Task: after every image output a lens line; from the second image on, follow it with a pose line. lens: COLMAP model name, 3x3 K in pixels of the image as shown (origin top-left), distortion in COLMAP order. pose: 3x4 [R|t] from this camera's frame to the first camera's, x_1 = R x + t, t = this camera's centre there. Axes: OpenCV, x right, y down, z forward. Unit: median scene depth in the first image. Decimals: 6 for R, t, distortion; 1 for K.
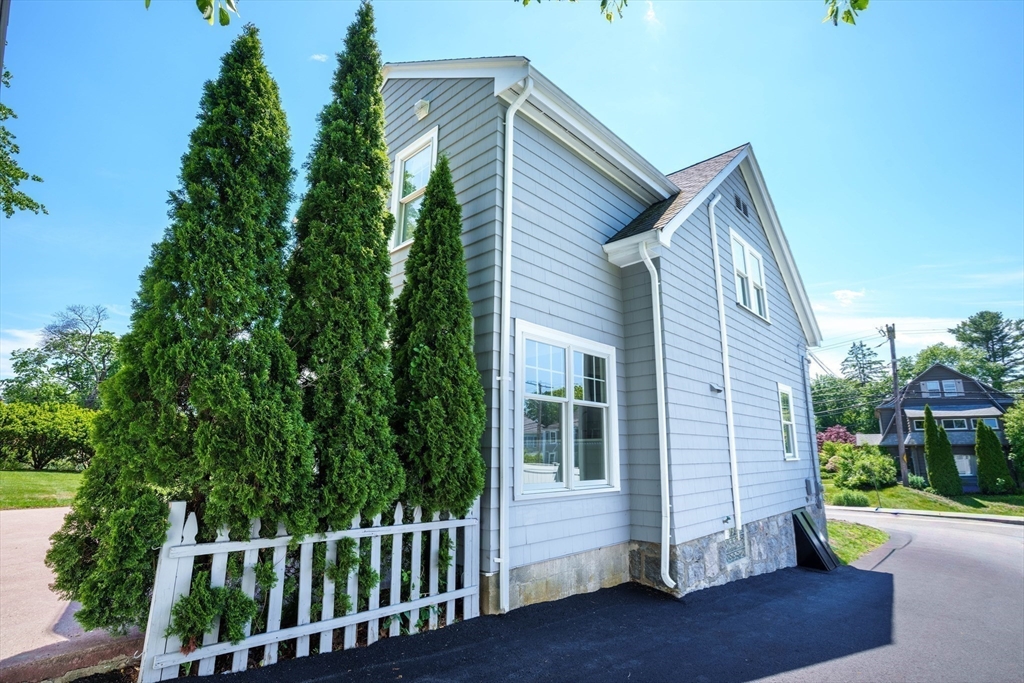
lens RADIAL K [[499.0, 0, 511.5], [0, 499.0, 340.6], [0, 0, 1]] dist [-0.080051, 0.035156]
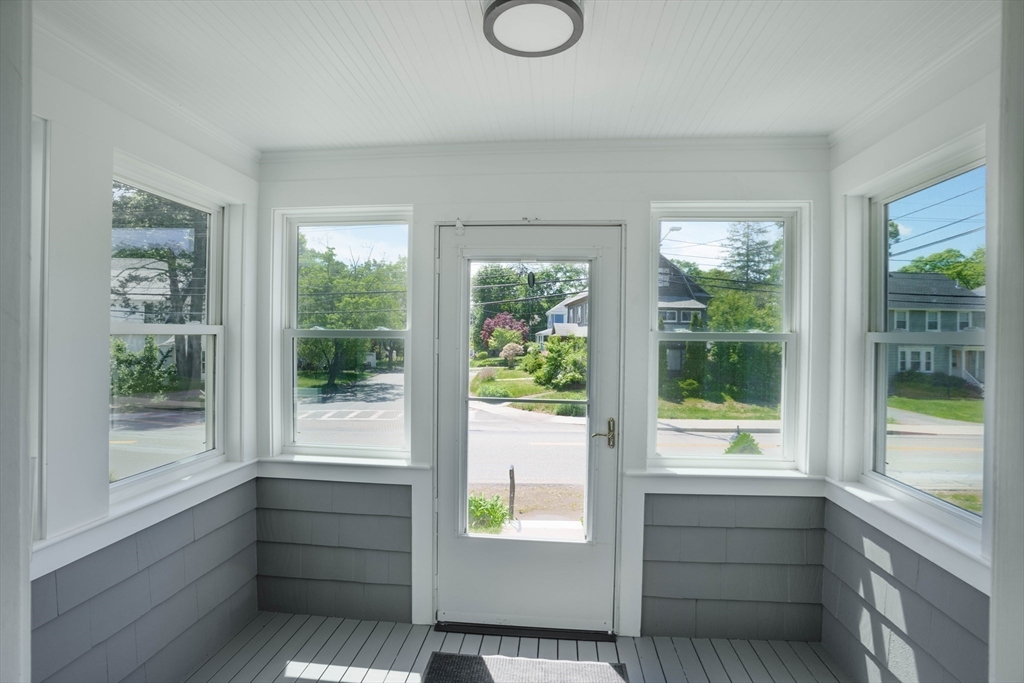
lens RADIAL K [[499.0, 0, 511.5], [0, 499.0, 340.6], [0, 0, 1]] dist [-0.080051, 0.035156]
pose [[0.787704, -0.009521, 0.615980, 0.109313], [-0.136879, 0.972183, 0.190066, 0.075643], [-0.600655, -0.234031, 0.764489, 0.412621]]
